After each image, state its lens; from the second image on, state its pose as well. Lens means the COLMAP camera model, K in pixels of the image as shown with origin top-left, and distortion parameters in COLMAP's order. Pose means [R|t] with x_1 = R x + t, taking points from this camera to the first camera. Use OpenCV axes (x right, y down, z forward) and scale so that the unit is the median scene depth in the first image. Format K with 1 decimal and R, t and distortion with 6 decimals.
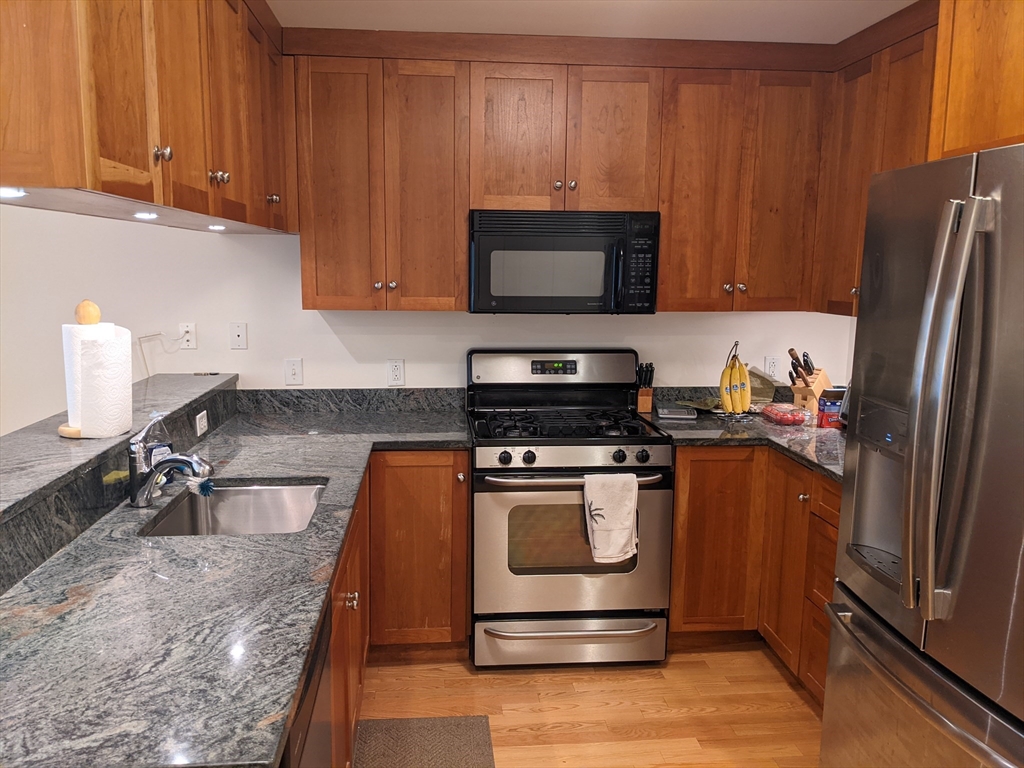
lens RADIAL K [[800.4, 0, 503.4], [0, 800.4, 391.2], [0, 0, 1]] dist [0.058219, -0.084179]
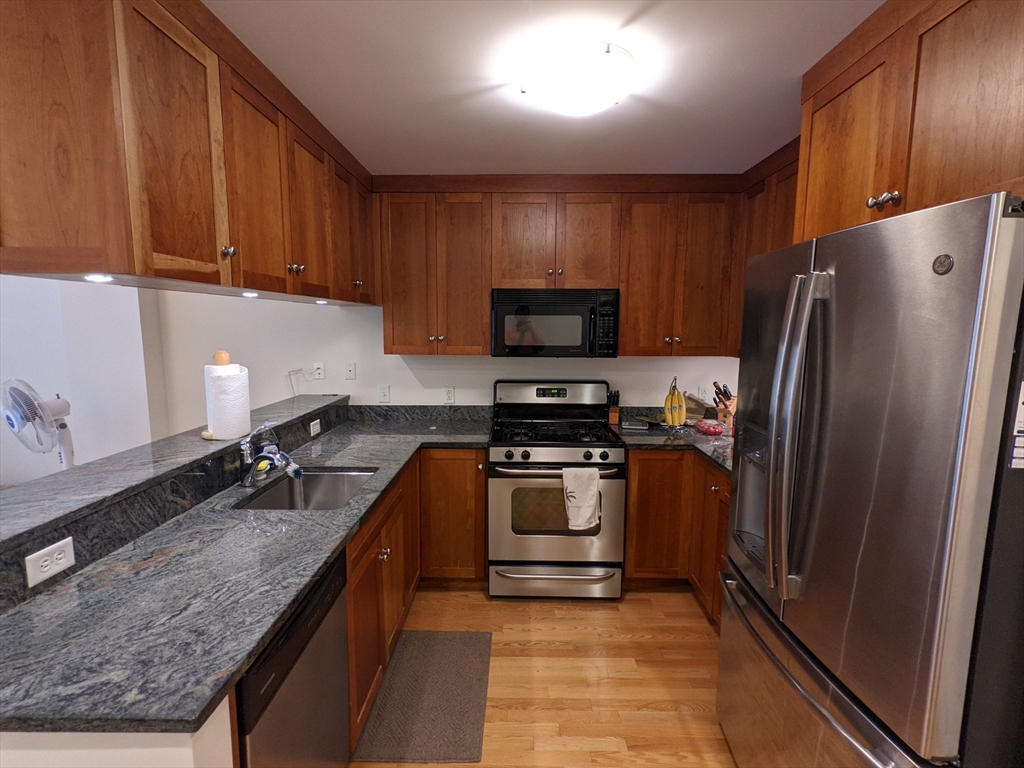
lens RADIAL K [[493.0, 0, 512.0], [0, 493.0, 384.0], [0, 0, 1]] dist [0.002219, 0.000761]
pose [[0.994621, 0.007743, -0.103289, 0.096927], [-0.011476, 0.999300, -0.035595, -0.014635], [0.102941, 0.036588, 0.994014, 0.090065]]
